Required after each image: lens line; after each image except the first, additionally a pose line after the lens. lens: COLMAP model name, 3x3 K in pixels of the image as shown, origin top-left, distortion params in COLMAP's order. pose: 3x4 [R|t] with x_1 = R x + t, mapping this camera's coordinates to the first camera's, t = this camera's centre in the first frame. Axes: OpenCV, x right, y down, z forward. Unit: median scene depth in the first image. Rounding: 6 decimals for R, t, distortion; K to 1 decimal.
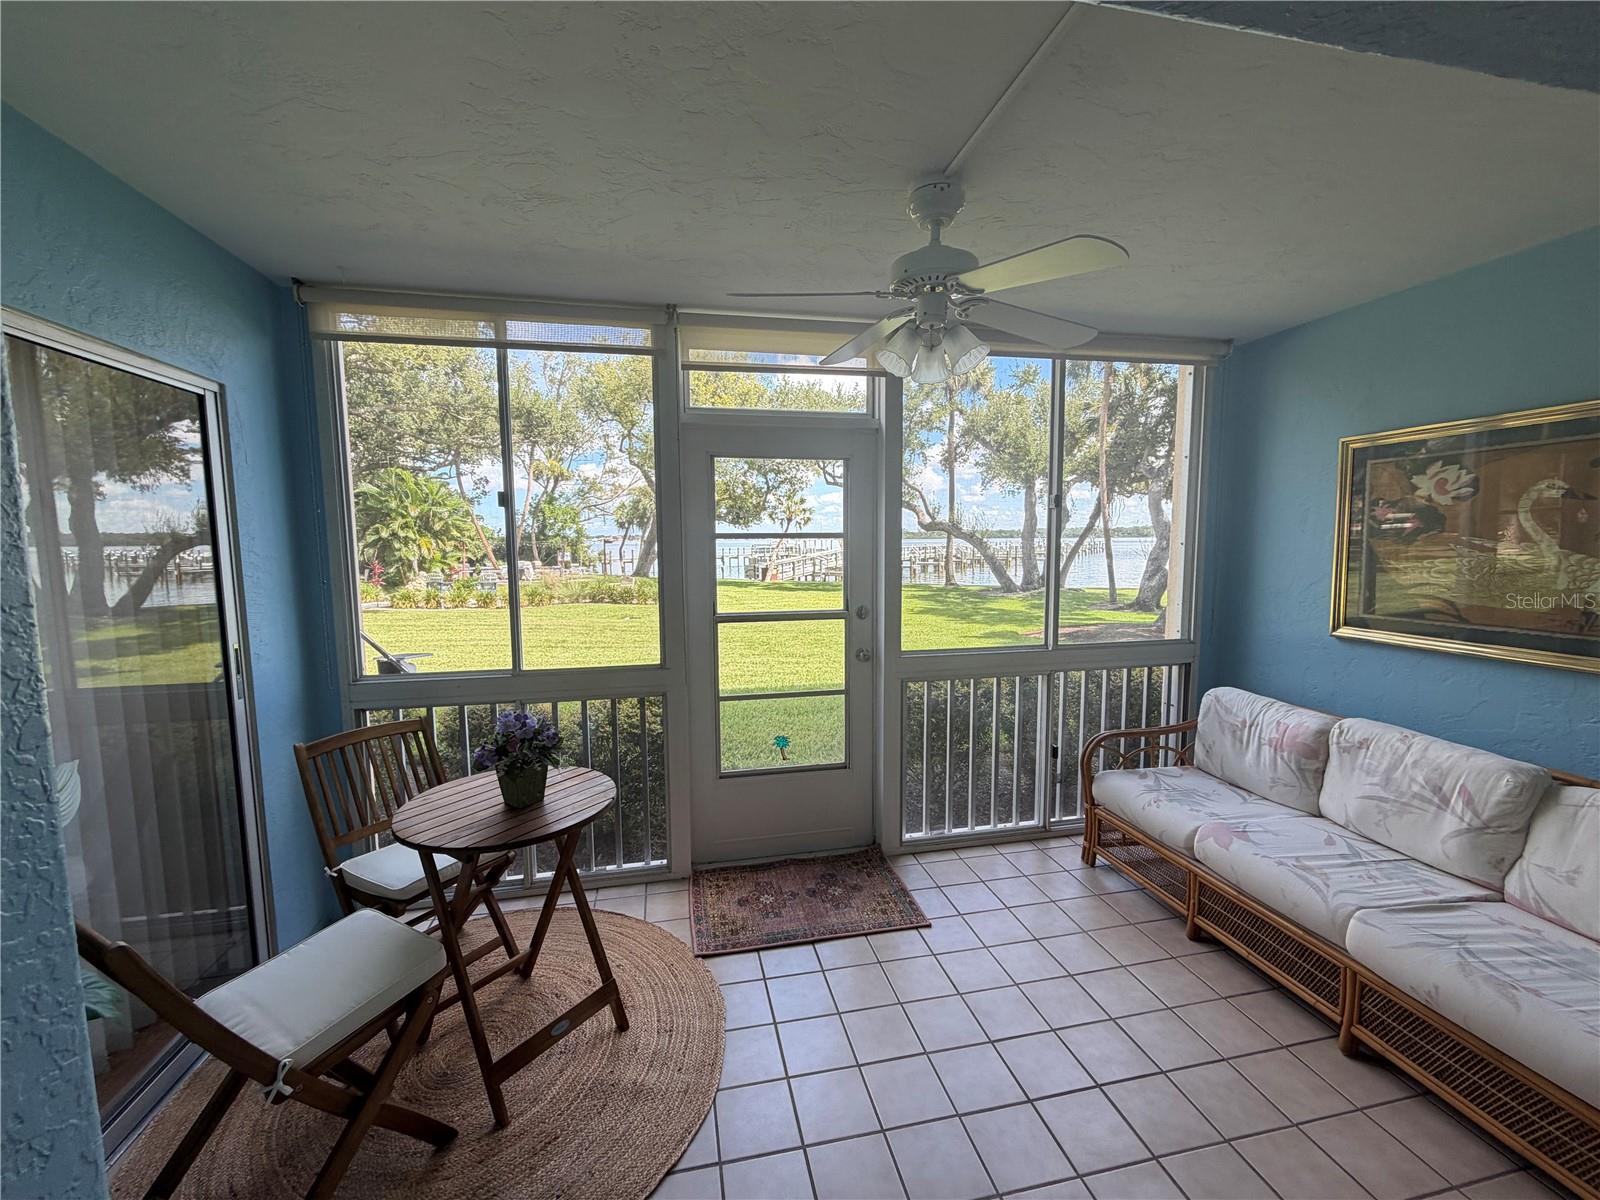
lens RADIAL K [[636.3, 0, 794.6], [0, 636.3, 601.2], [0, 0, 1]] dist [0.002243, -0.000588]
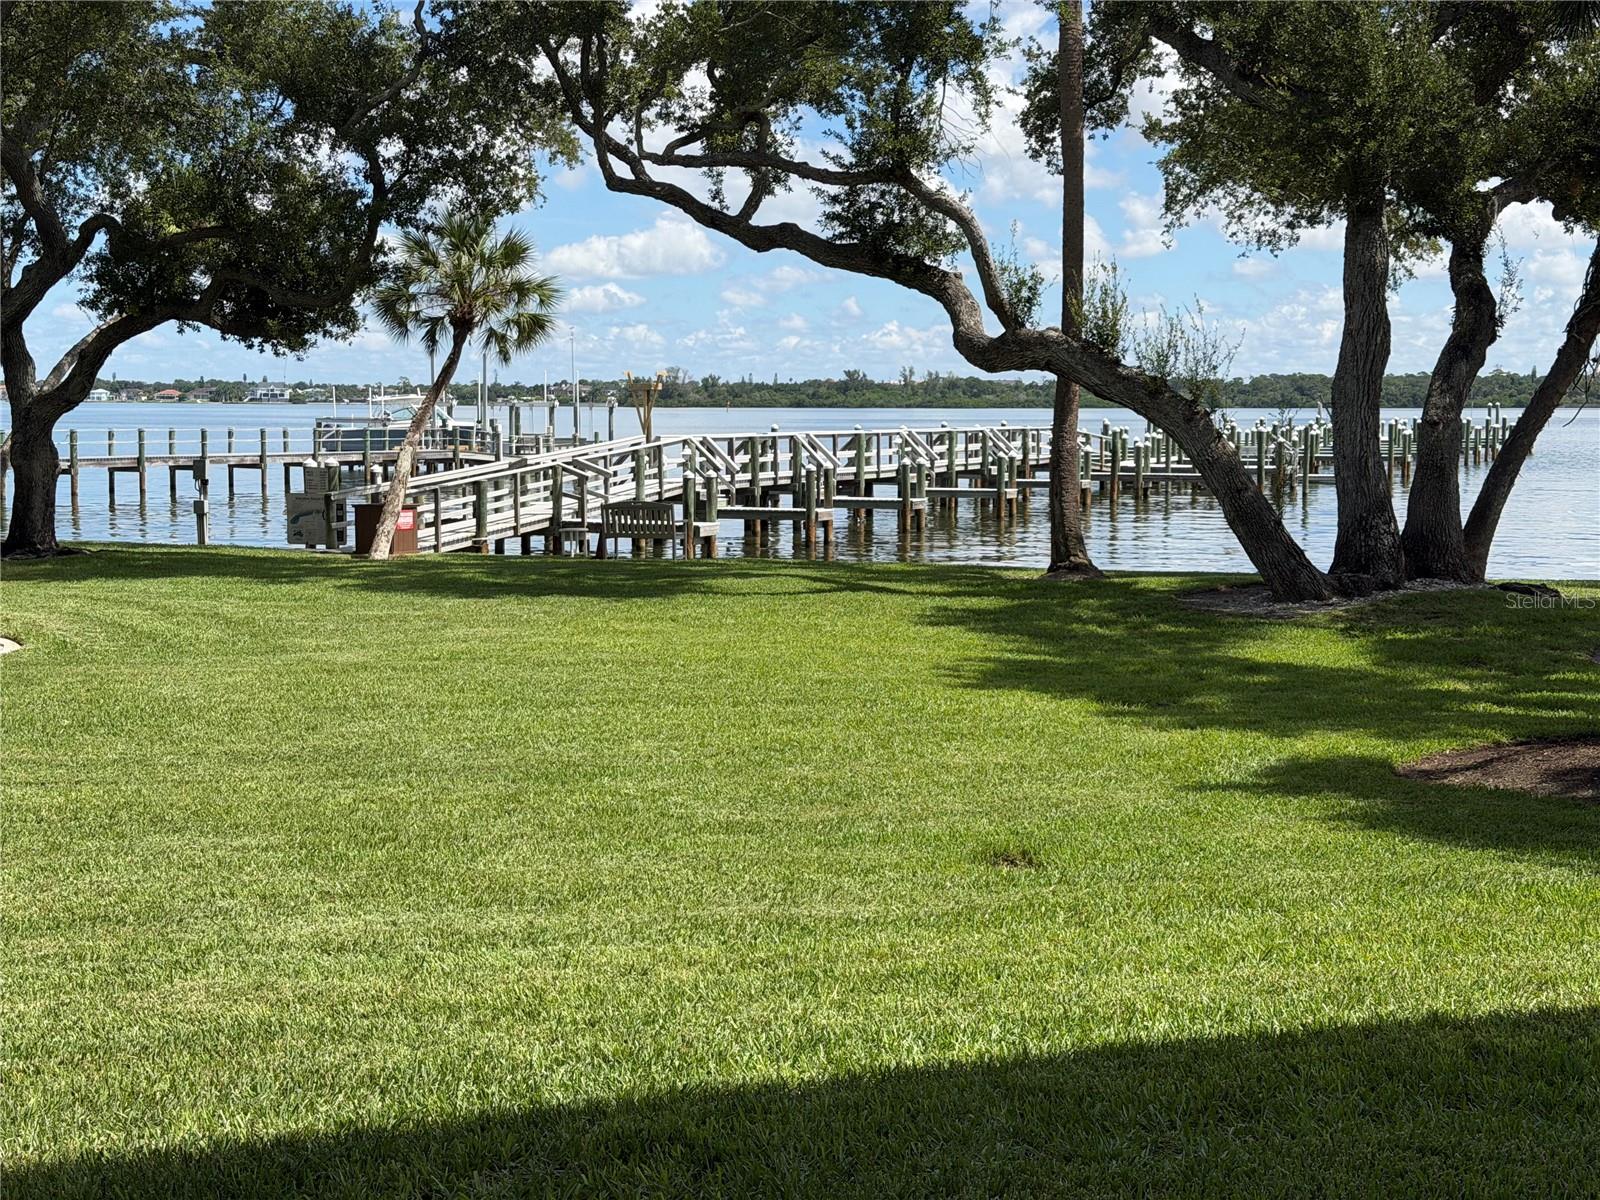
lens RADIAL K [[2223.9, 0, 838.7], [0, 2223.9, 598.3], [0, 0, 1]] dist [0.091873, 0.000000]
pose [[0.986769, -0.003217, 0.162101, -0.008567], [0.004939, 0.999936, -0.010216, -0.006970], [-0.162058, 0.010881, 0.986721, 0.121062]]
